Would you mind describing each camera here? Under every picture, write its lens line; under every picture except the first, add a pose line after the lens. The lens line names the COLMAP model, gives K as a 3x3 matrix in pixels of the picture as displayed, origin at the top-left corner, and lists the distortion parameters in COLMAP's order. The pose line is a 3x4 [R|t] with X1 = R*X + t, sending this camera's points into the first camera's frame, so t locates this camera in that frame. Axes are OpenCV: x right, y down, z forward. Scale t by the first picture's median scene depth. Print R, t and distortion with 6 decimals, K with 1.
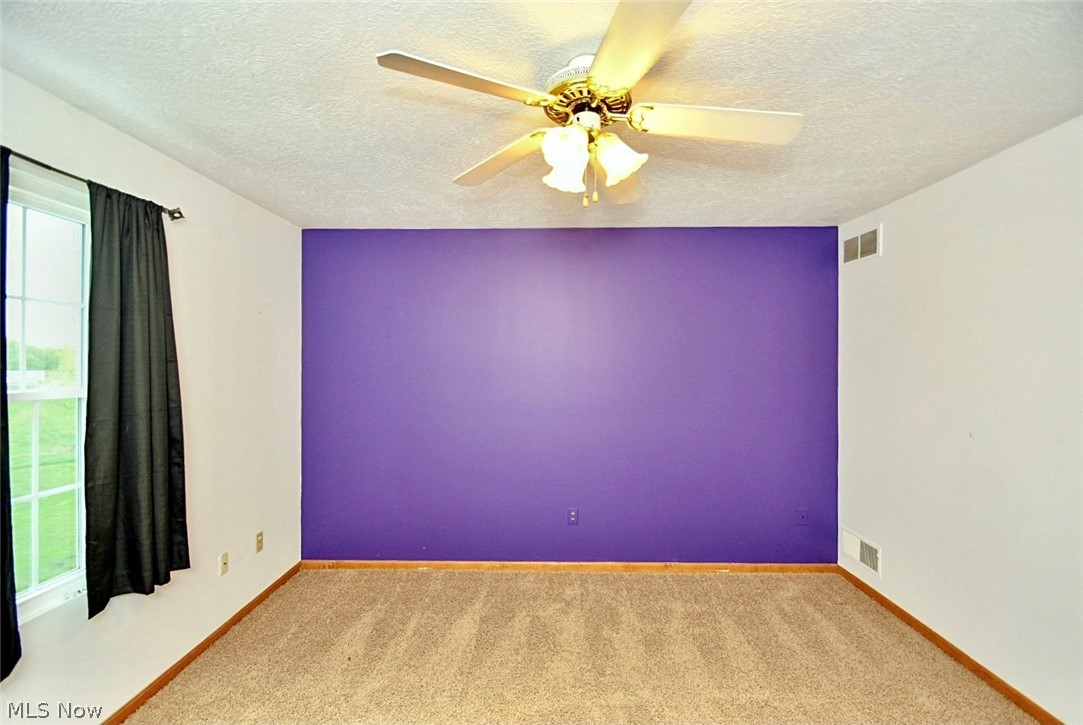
lens RADIAL K [[475.6, 0, 540.5], [0, 475.6, 355.7], [0, 0, 1]] dist [0.015197, -0.020297]
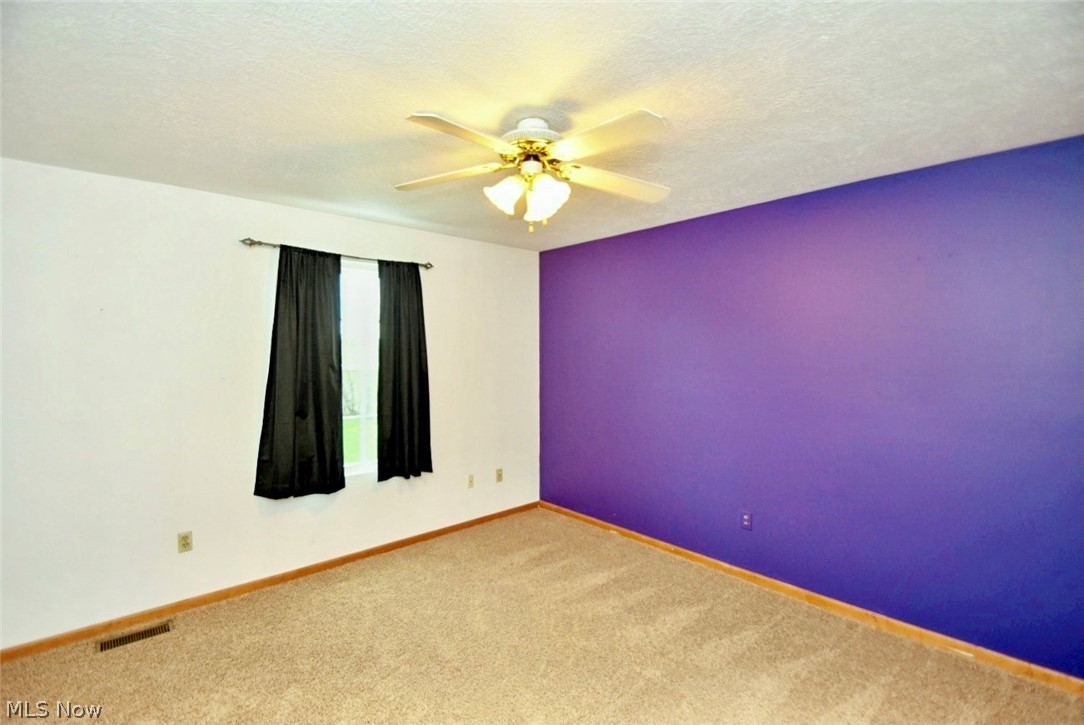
lens RADIAL K [[488.1, 0, 510.0], [0, 488.1, 343.4], [0, 0, 1]] dist [0.002450, -0.011536]
pose [[0.659655, -0.009094, -0.751514, 0.665609], [0.004895, 0.999958, -0.007804, -0.000289], [0.751553, 0.001470, 0.659671, 0.048719]]
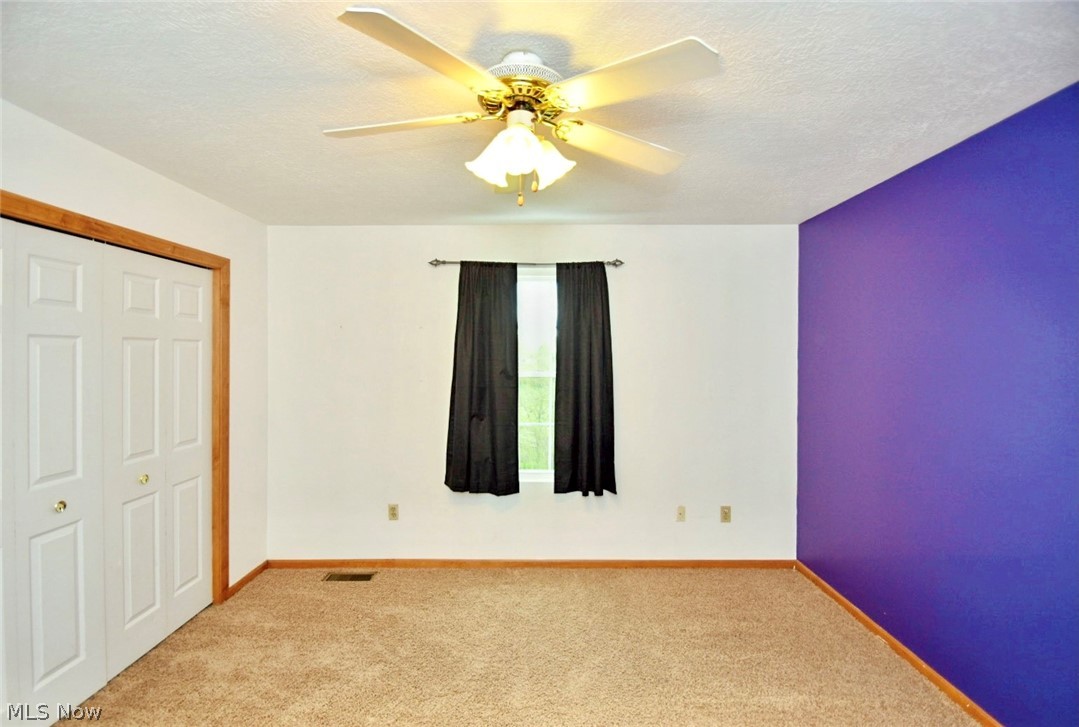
lens RADIAL K [[473.8, 0, 538.5], [0, 473.8, 356.7], [0, 0, 1]] dist [0.015197, -0.020297]
pose [[0.003896, 0.004213, -0.999984, 0.677642], [0.006514, 0.999970, 0.004239, -0.001248], [0.999971, -0.006531, 0.003869, 0.647232]]
